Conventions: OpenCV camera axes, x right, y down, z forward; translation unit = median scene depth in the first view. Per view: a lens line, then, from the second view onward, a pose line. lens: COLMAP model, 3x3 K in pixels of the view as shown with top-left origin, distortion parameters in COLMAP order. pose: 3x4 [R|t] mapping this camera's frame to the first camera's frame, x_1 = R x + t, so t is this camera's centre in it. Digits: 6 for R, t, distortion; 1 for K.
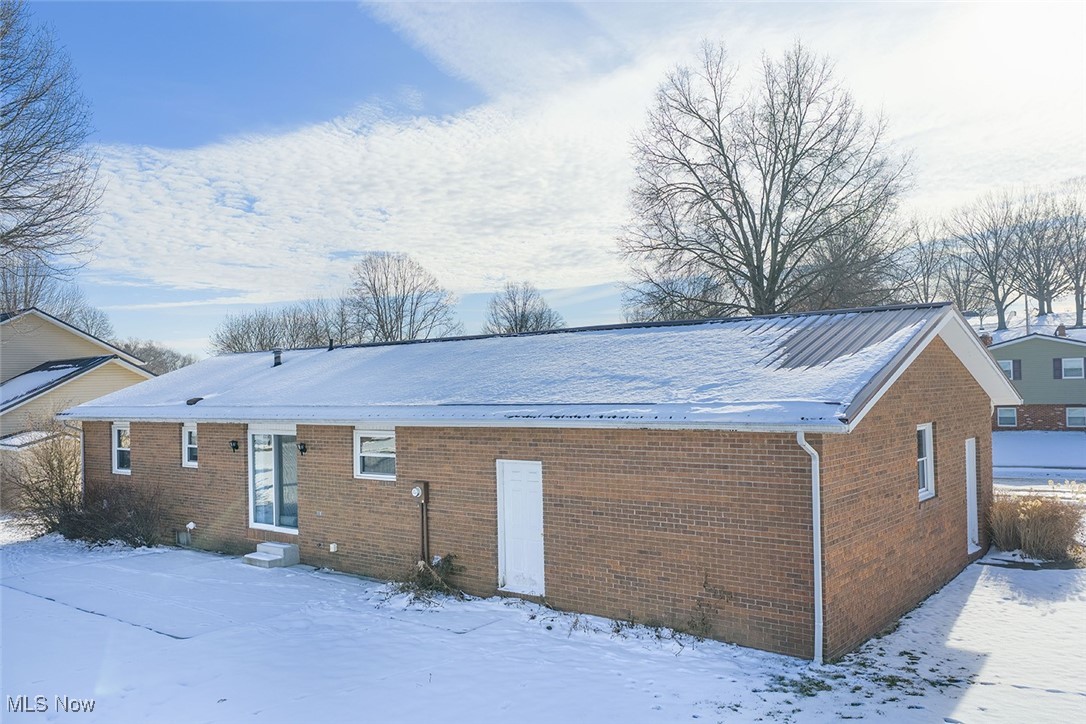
lens RADIAL K [[894.0, 0, 543.0], [0, 894.0, 362.0], [0, 0, 1]] dist [0.010124, -0.014086]
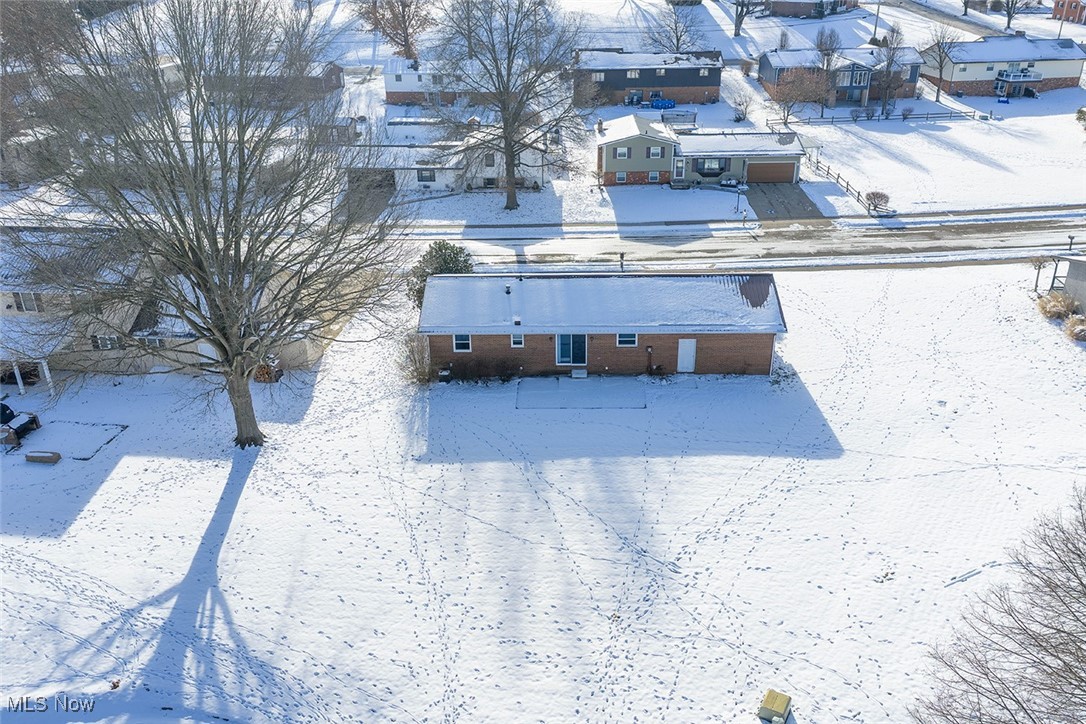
lens RADIAL K [[894.0, 0, 543.0], [0, 894.0, 362.0], [0, 0, 1]] dist [0.010124, -0.014086]
pose [[0.799709, -0.249837, 0.545938, -2.452801], [-0.014321, 0.901111, 0.433352, -1.343302], [-0.600217, -0.354374, 0.717048, -1.257193]]
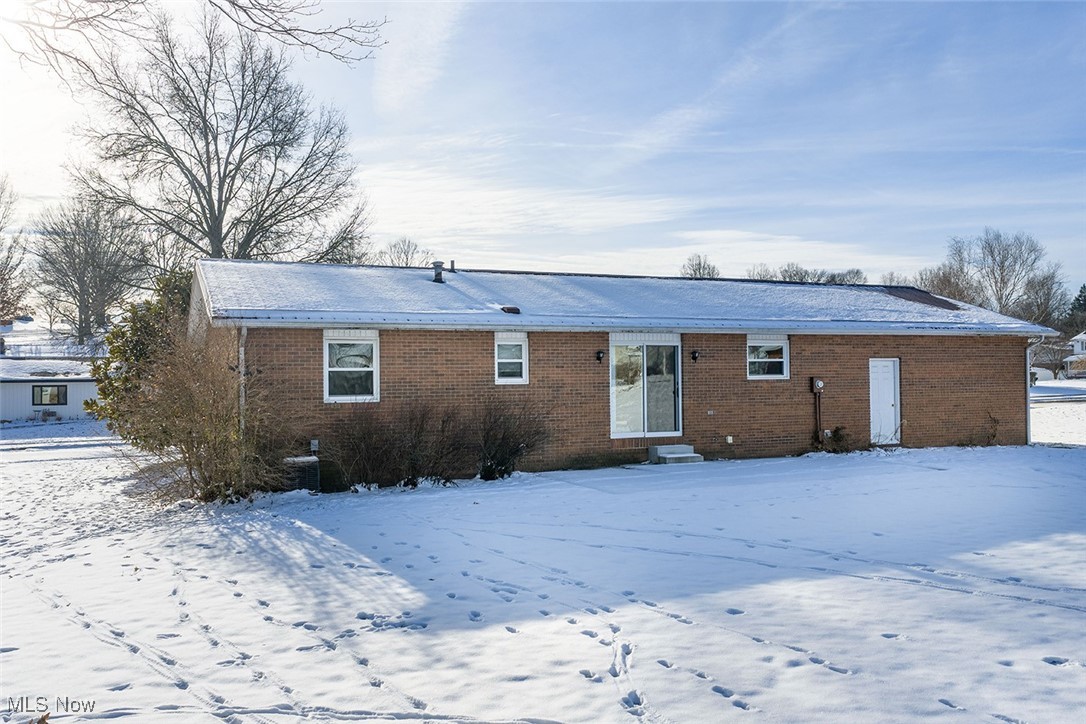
lens RADIAL K [[910.7, 0, 543.0], [0, 910.7, 362.0], [0, 0, 1]] dist [-0.005127, -0.002611]
pose [[0.465278, 0.034741, 0.884482, -1.660535], [-0.020761, 0.999383, -0.028333, 0.170237], [-0.884921, -0.005180, 0.465712, 0.776259]]
